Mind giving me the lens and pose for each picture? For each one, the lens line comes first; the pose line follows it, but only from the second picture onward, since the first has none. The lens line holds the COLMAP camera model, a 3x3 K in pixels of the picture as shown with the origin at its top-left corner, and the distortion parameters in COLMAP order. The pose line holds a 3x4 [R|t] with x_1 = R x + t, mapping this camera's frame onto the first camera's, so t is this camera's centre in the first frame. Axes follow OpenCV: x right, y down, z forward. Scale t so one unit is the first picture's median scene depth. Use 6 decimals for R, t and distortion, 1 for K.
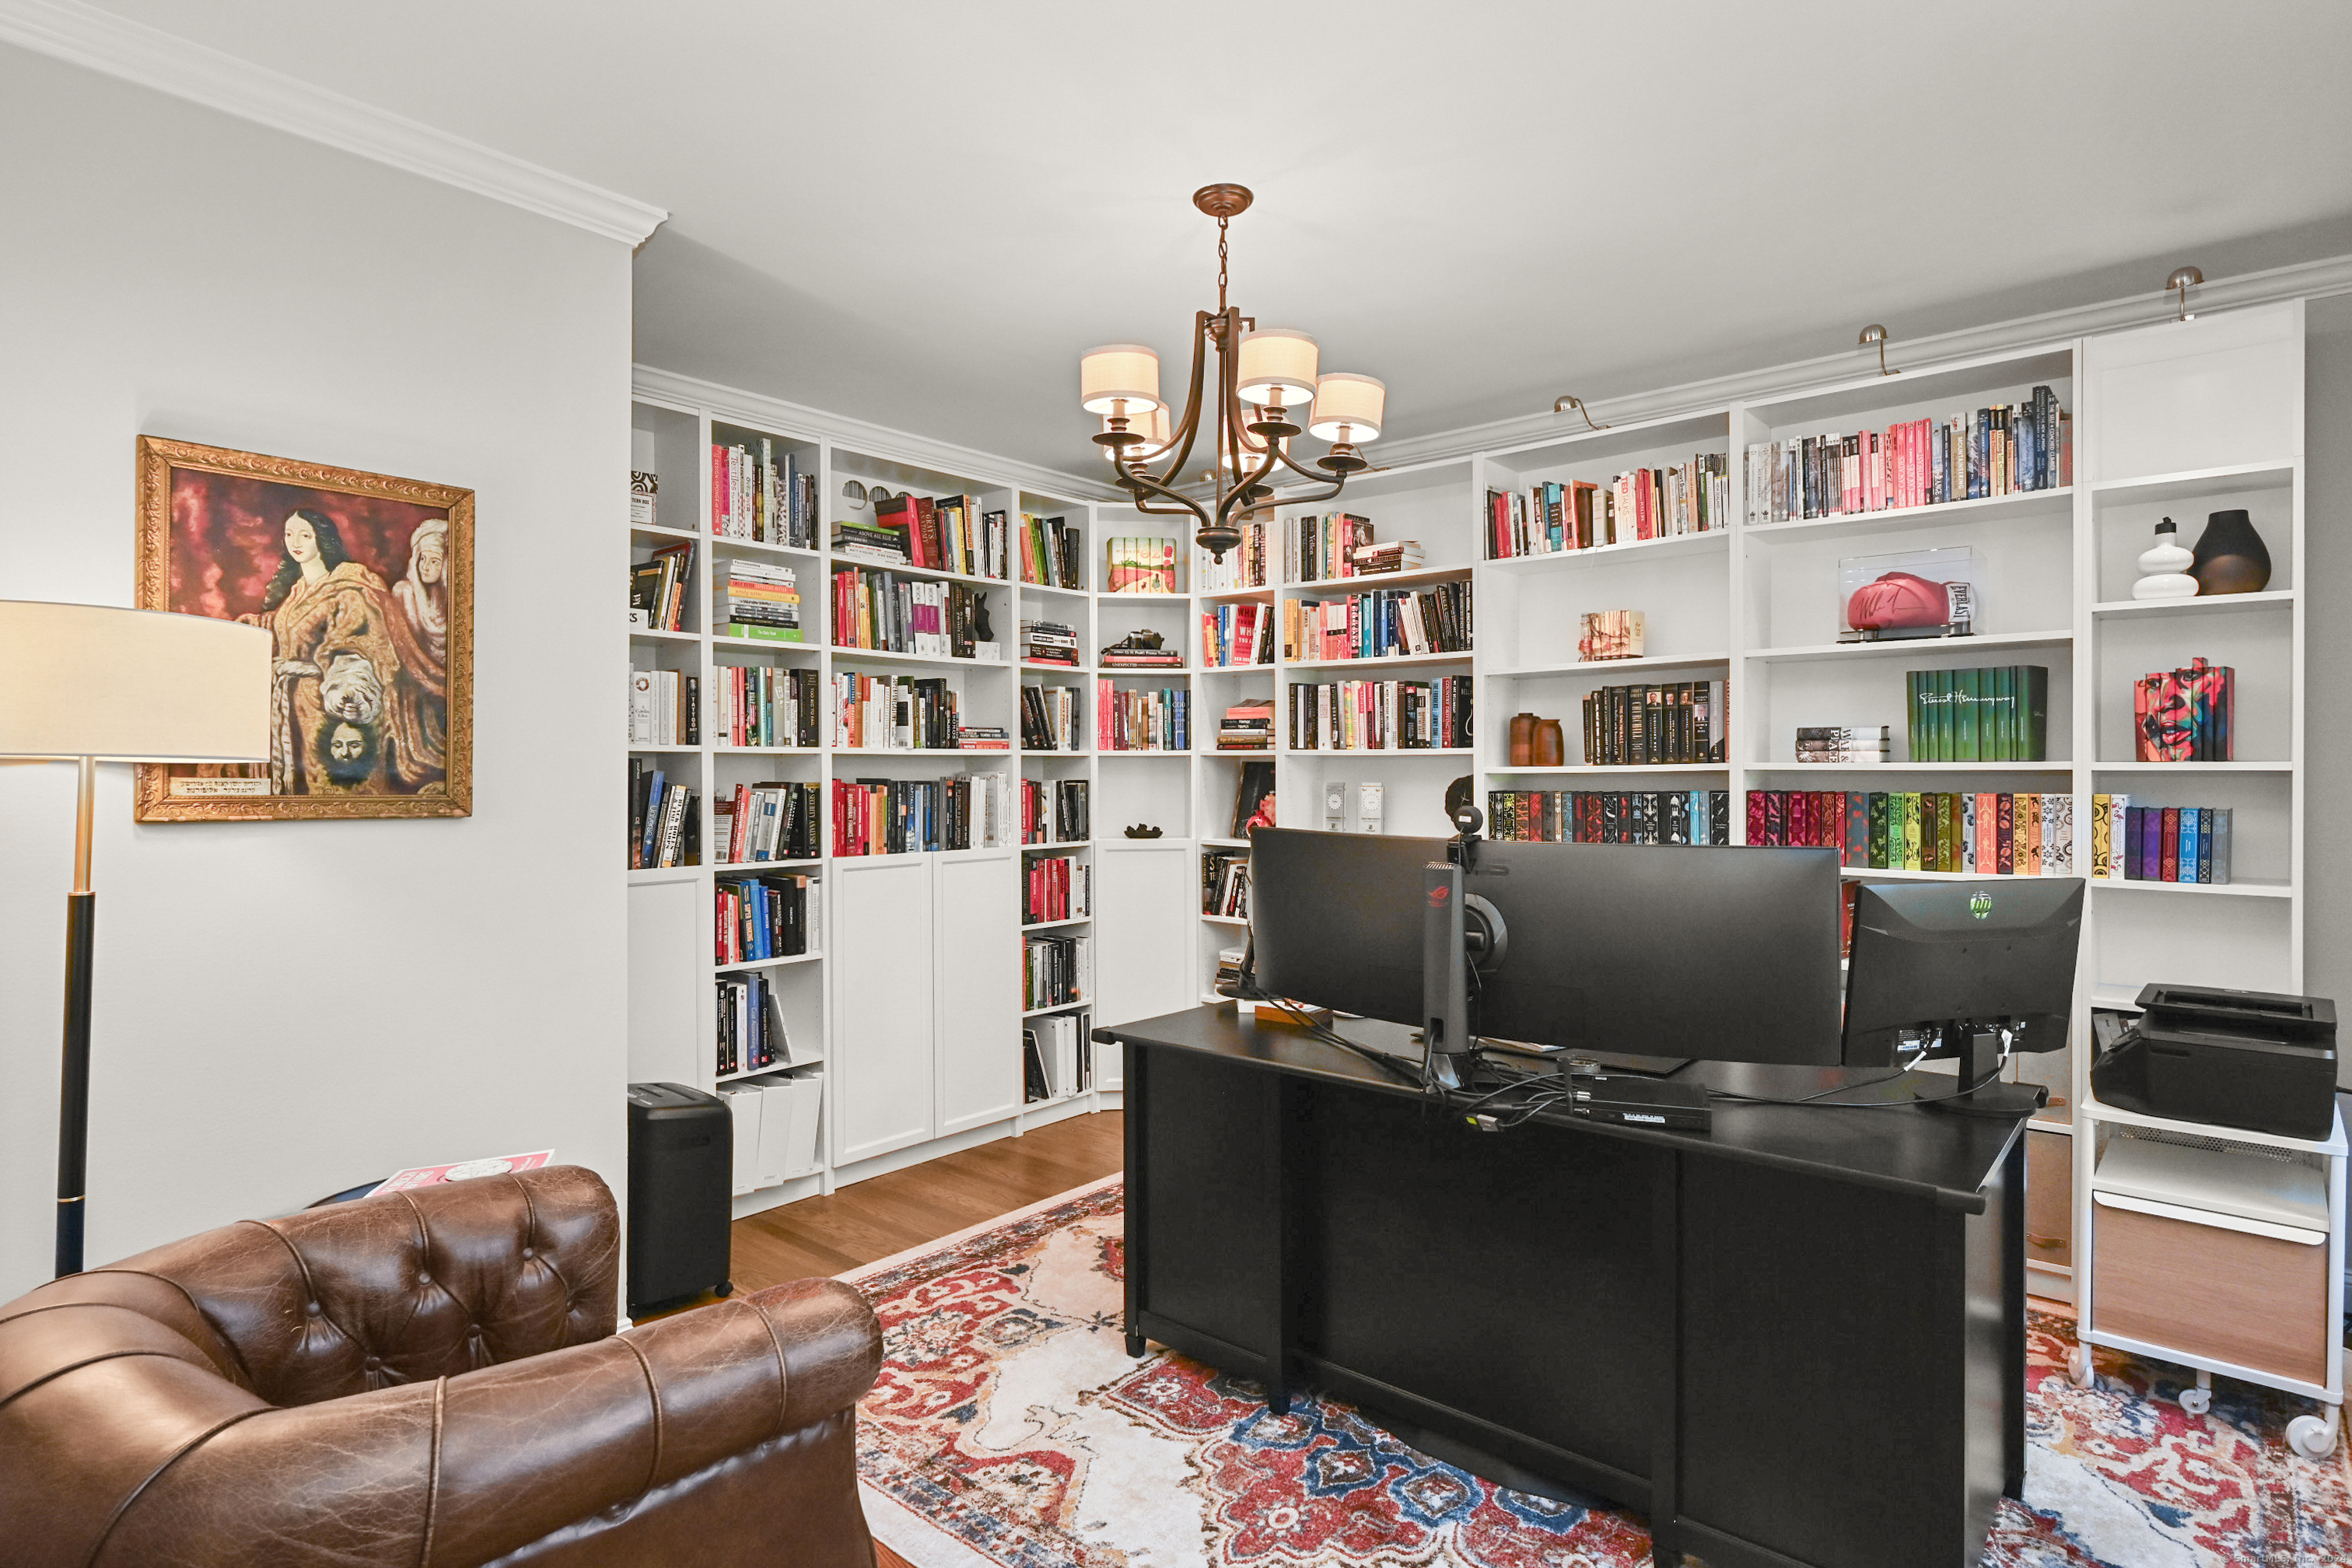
lens RADIAL K [[1247.2, 0, 1172.2], [0, 1247.2, 778.0], [0, 0, 1]] dist [-0.004511, -0.000233]
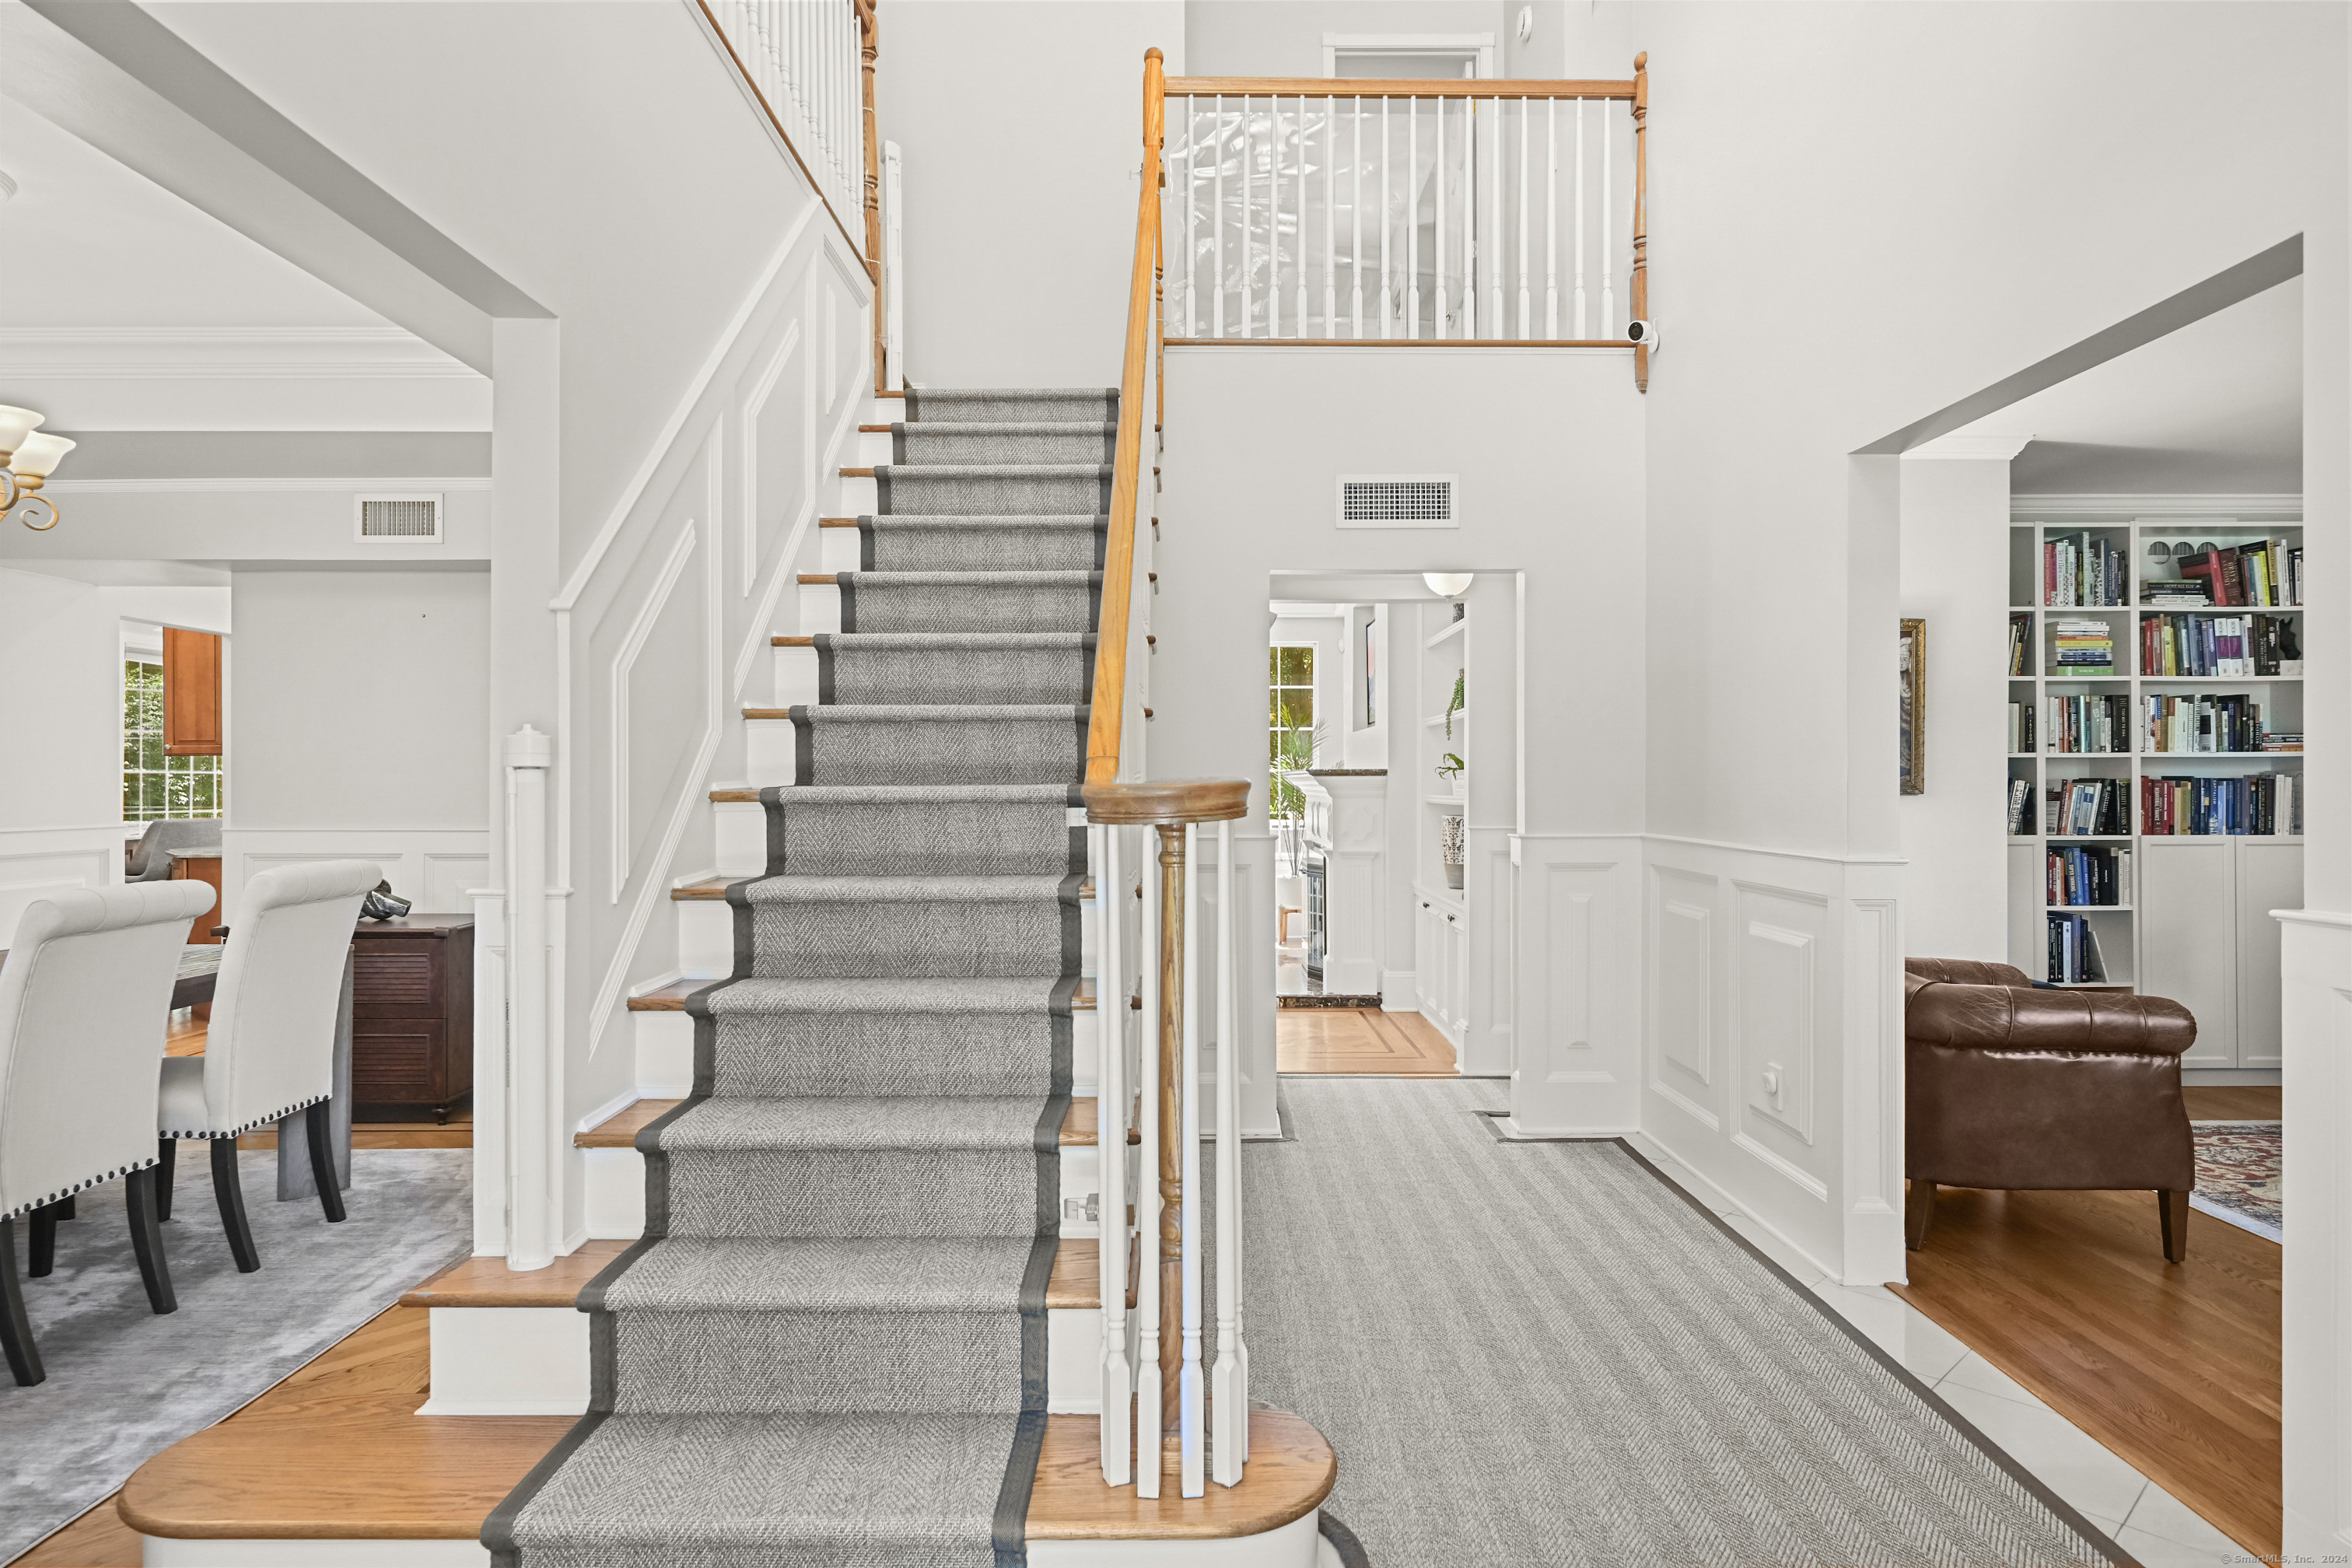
lens RADIAL K [[1368.0, 0, 1167.6], [0, 1368.0, 784.3], [0, 0, 1]] dist [-0.004565, -0.000329]
pose [[0.650586, -0.001115, -0.759432, 0.160087], [-0.000758, 0.999997, -0.002118, 0.013679], [0.759432, 0.001953, 0.650584, -0.749553]]
